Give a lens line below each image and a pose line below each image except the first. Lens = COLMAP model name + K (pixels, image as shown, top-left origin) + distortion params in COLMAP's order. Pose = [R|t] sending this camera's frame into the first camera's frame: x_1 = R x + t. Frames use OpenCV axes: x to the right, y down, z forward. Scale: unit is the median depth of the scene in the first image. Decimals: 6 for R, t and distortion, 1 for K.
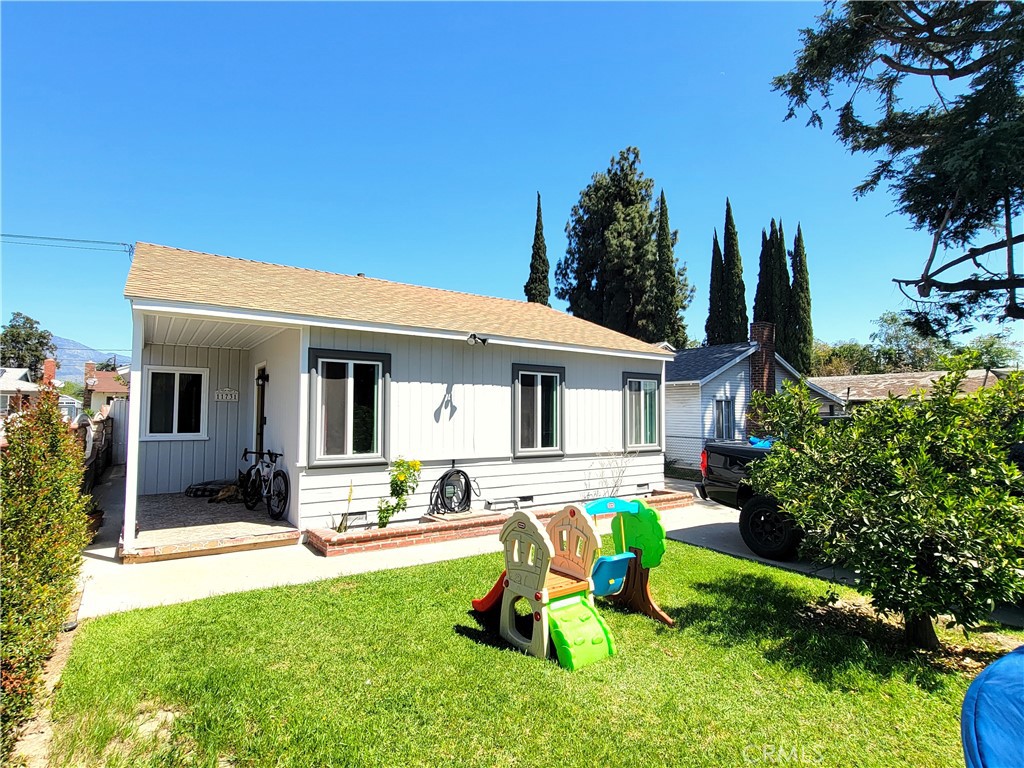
lens RADIAL K [[534.5, 0, 513.3], [0, 534.5, 383.3], [0, 0, 1]] dist [-0.000005, -0.001182]
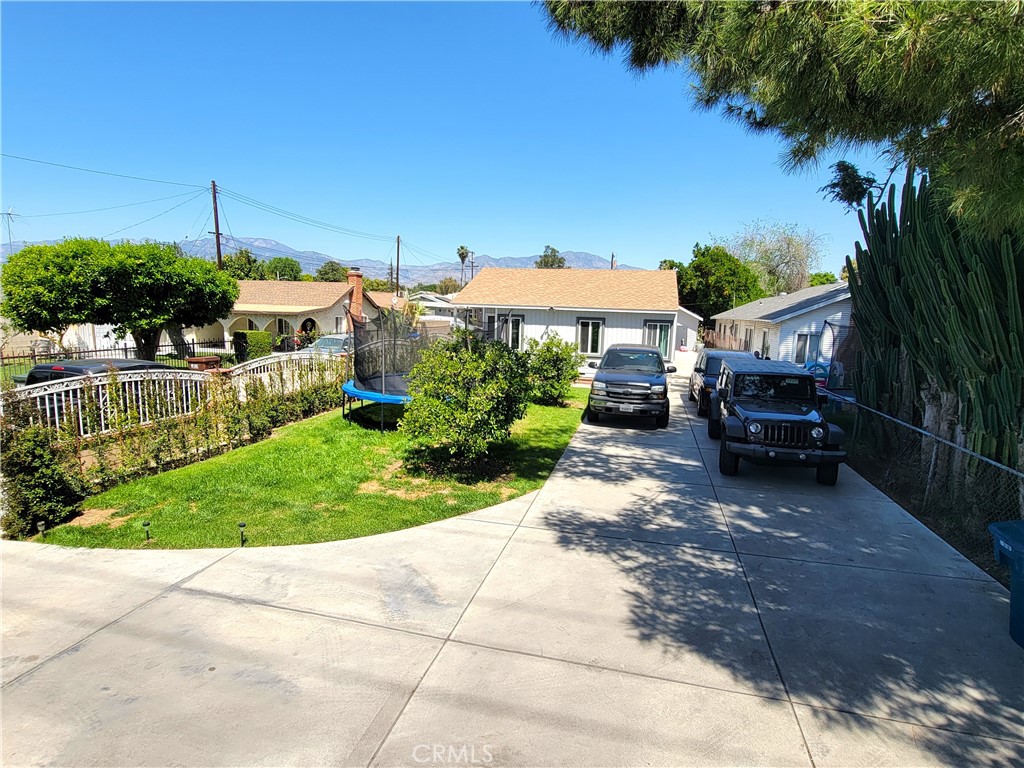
lens RADIAL K [[534.8, 0, 513.0], [0, 534.8, 384.5], [0, 0, 1]] dist [-0.002742, 0.000525]
pose [[0.659494, 0.117641, -0.742448, 1.462589], [0.016850, 0.985117, 0.171059, -0.138596], [0.751521, -0.125323, 0.647696, -0.723055]]
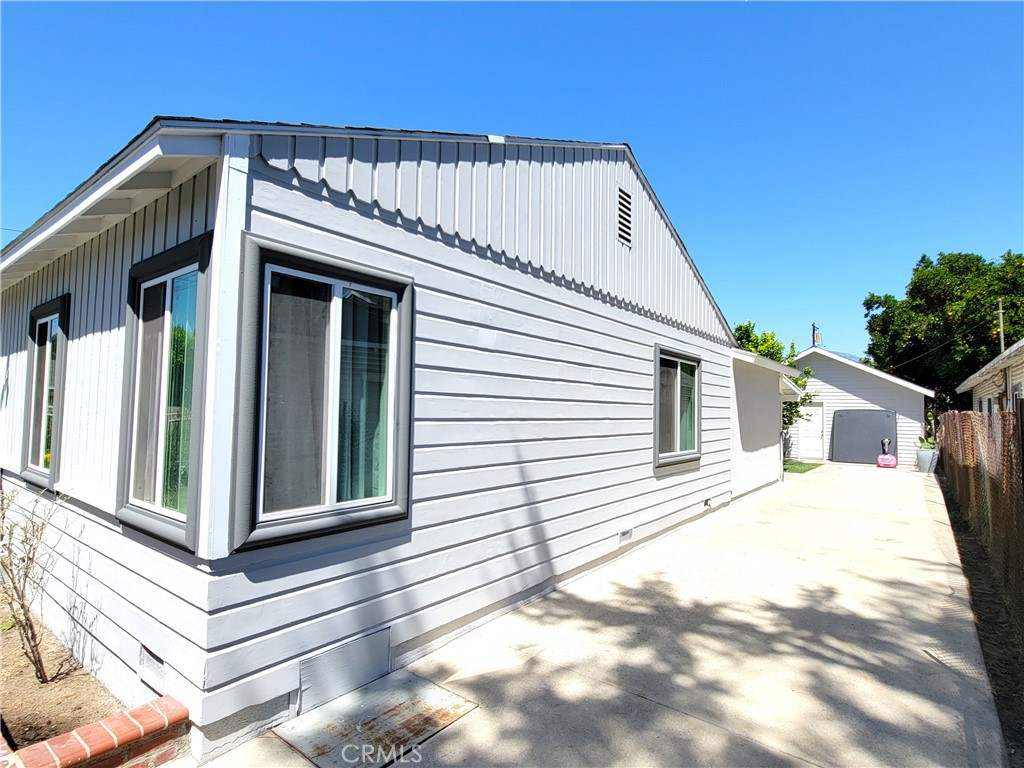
lens RADIAL K [[534.5, 0, 513.3], [0, 534.5, 383.3], [0, 0, 1]] dist [-0.000005, -0.001182]
pose [[0.303313, -0.052077, -0.951467, 0.613934], [0.039772, 0.998327, -0.041963, 0.072236], [0.952061, -0.025114, 0.304877, 1.157135]]
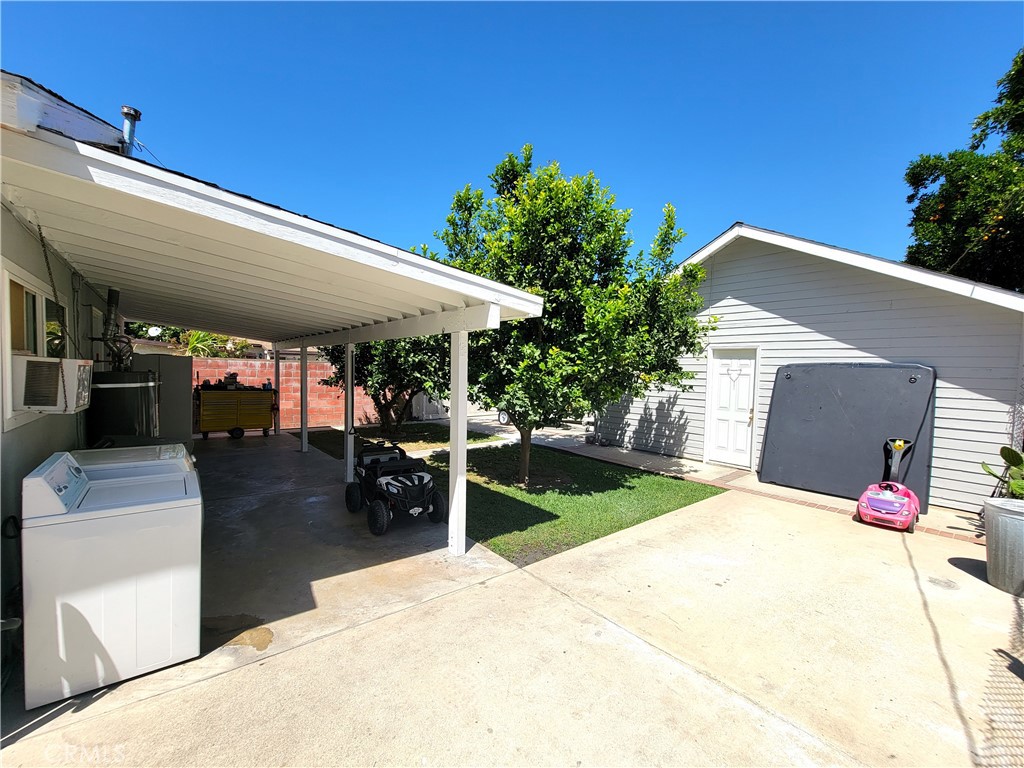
lens RADIAL K [[418.5, 0, 512.0], [0, 418.5, 384.0], [0, 0, 1]] dist [-0.002092, -0.000620]
pose [[0.083630, 0.037602, -0.995787, -0.230432], [0.038019, 0.998440, 0.040896, 0.119694], [0.995771, -0.041279, 0.082070, 2.353340]]
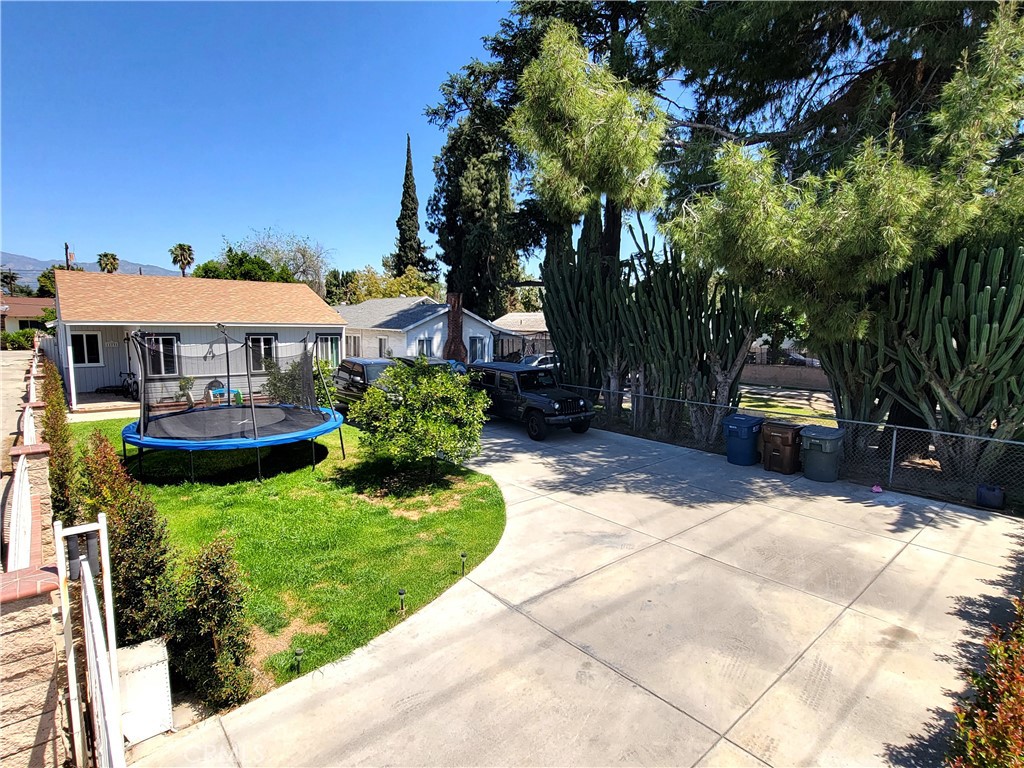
lens RADIAL K [[536.8, 0, 513.7], [0, 536.8, 383.0], [0, 0, 1]] dist [-0.003761, 0.000169]
pose [[0.993422, -0.005090, 0.114398, 0.767318], [-0.014336, 0.985623, 0.168347, -0.203507], [-0.113610, -0.168880, 0.979067, -1.222948]]
